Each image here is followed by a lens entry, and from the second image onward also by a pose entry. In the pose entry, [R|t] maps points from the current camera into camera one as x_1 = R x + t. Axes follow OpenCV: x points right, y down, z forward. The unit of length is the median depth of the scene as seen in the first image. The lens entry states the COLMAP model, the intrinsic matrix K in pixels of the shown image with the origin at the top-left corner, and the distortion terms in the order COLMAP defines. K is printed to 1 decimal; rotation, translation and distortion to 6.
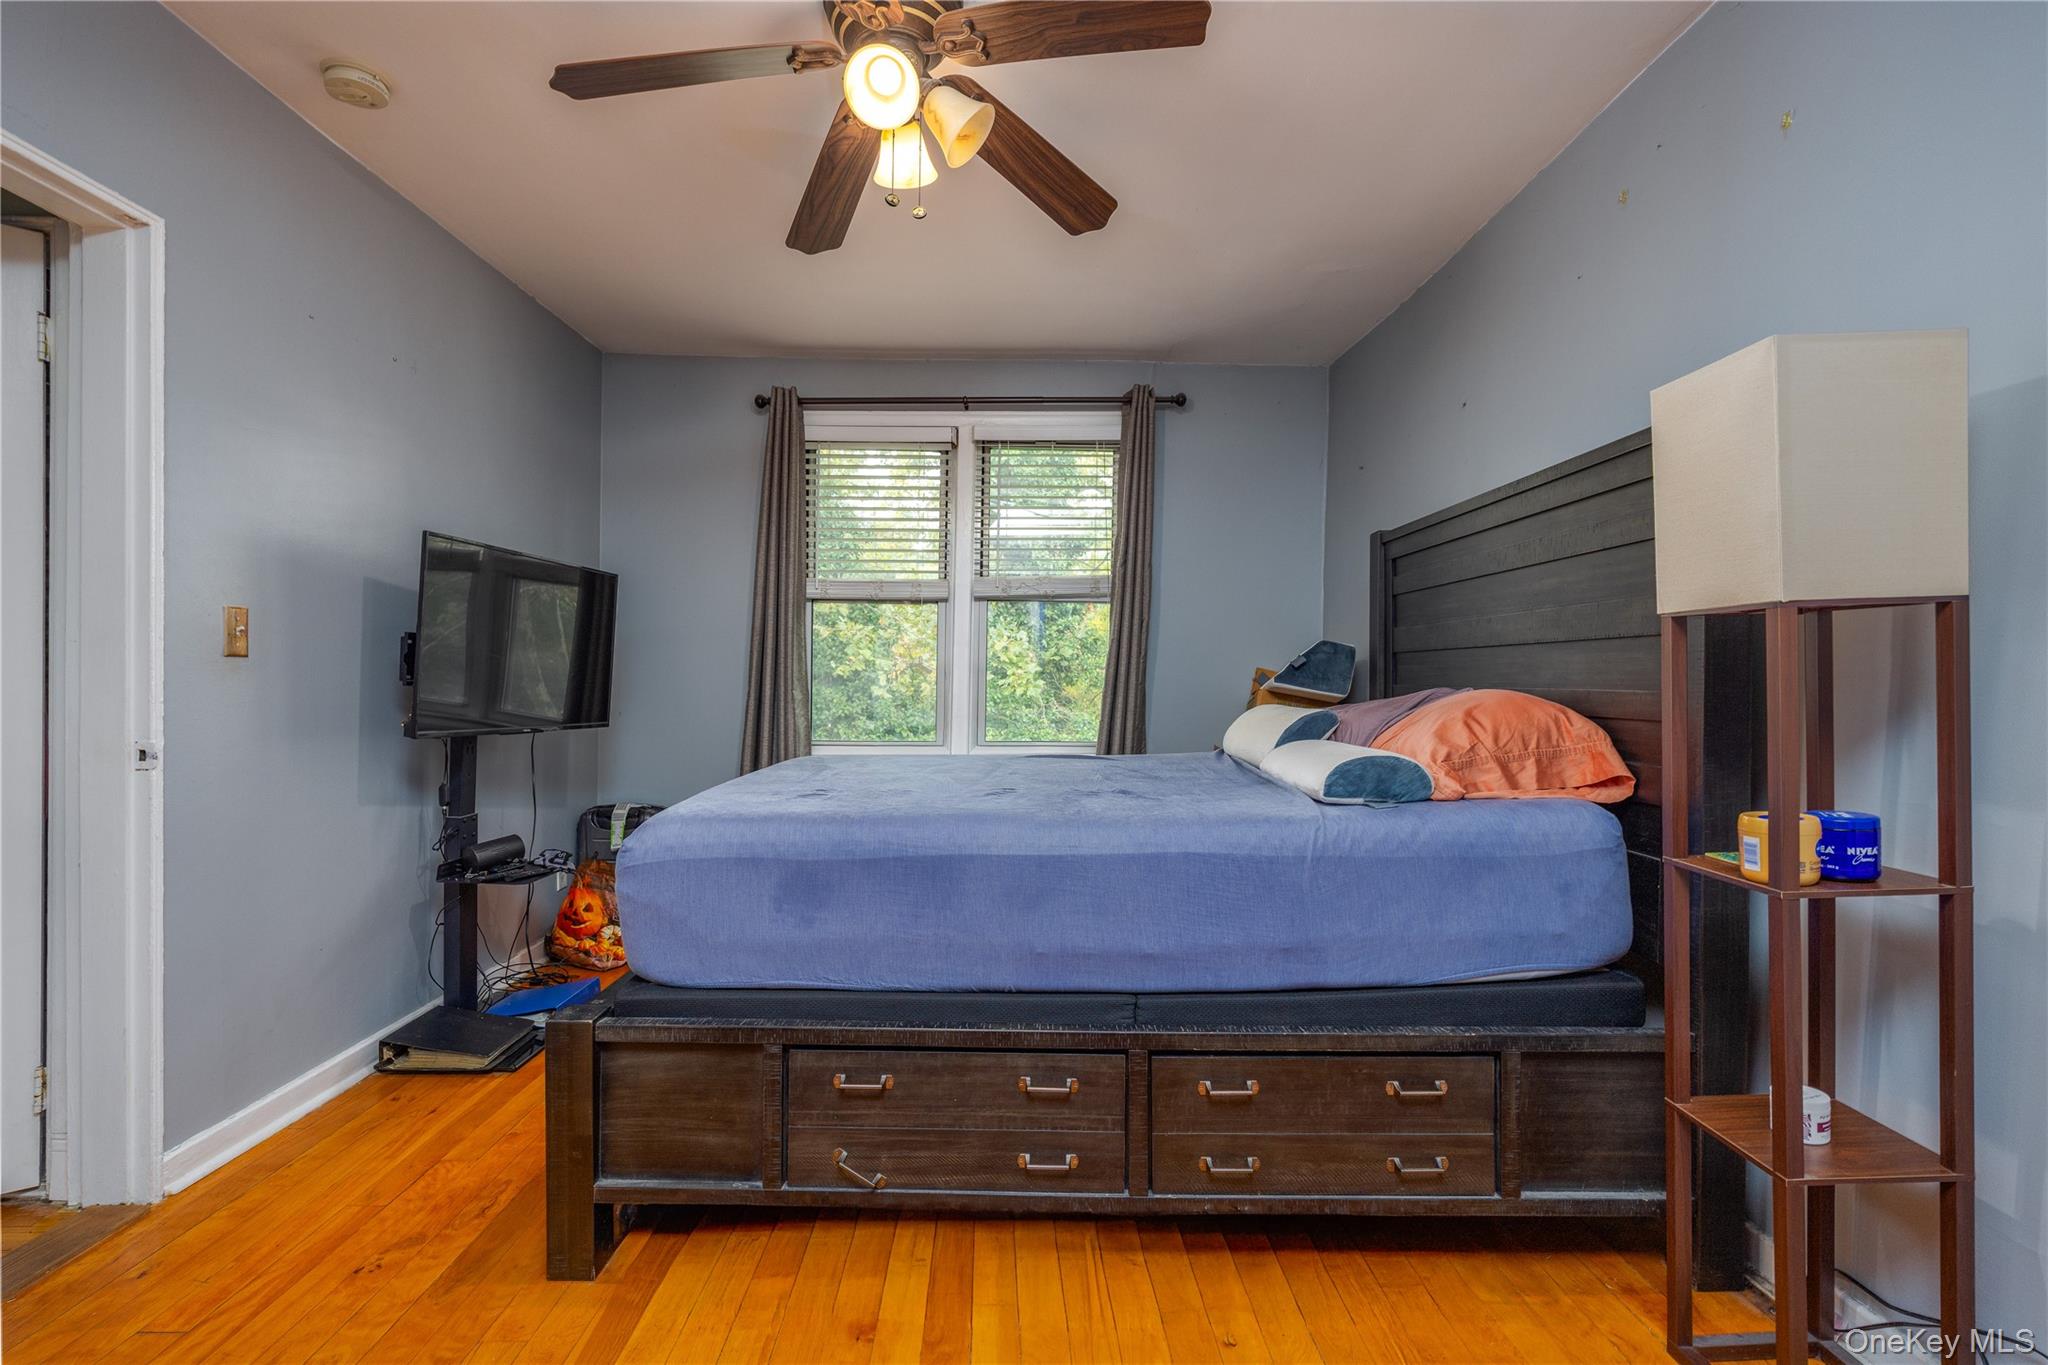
lens RADIAL K [[983.7, 0, 1013.9], [0, 983.7, 682.2], [0, 0, 1]] dist [0.010693, -0.003448]
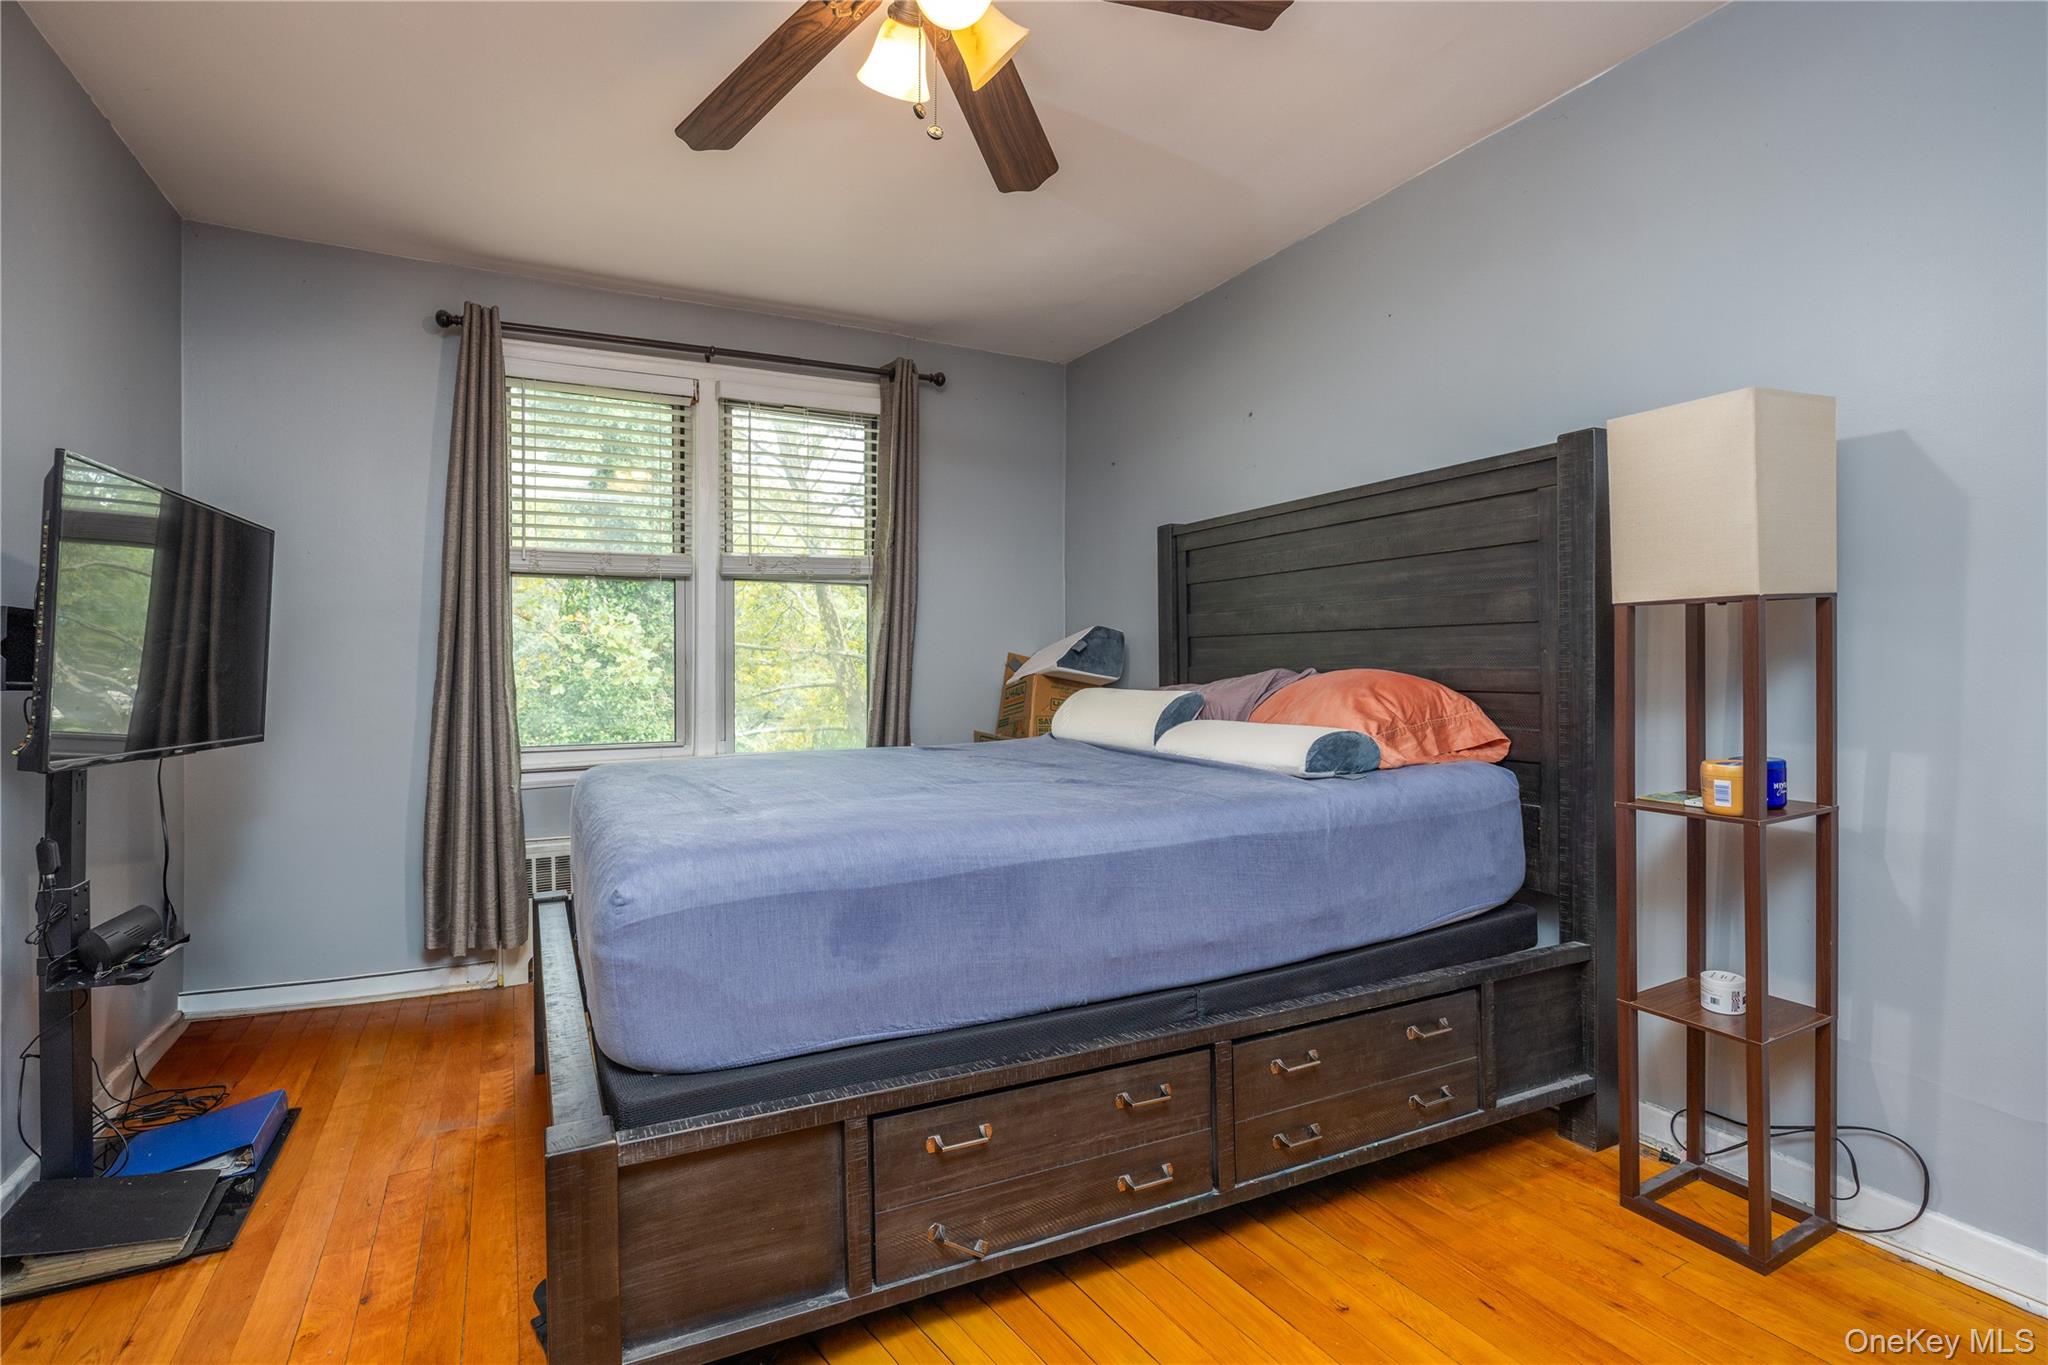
lens RADIAL K [[983.7, 0, 1026.3], [0, 983.7, 671.1], [0, 0, 1]] dist [0.010693, -0.003448]
pose [[0.893792, -0.016671, 0.448172, -0.457875], [0.015211, 0.999861, 0.006855, -0.004984], [-0.448224, 0.000690, 0.893921, 0.199935]]
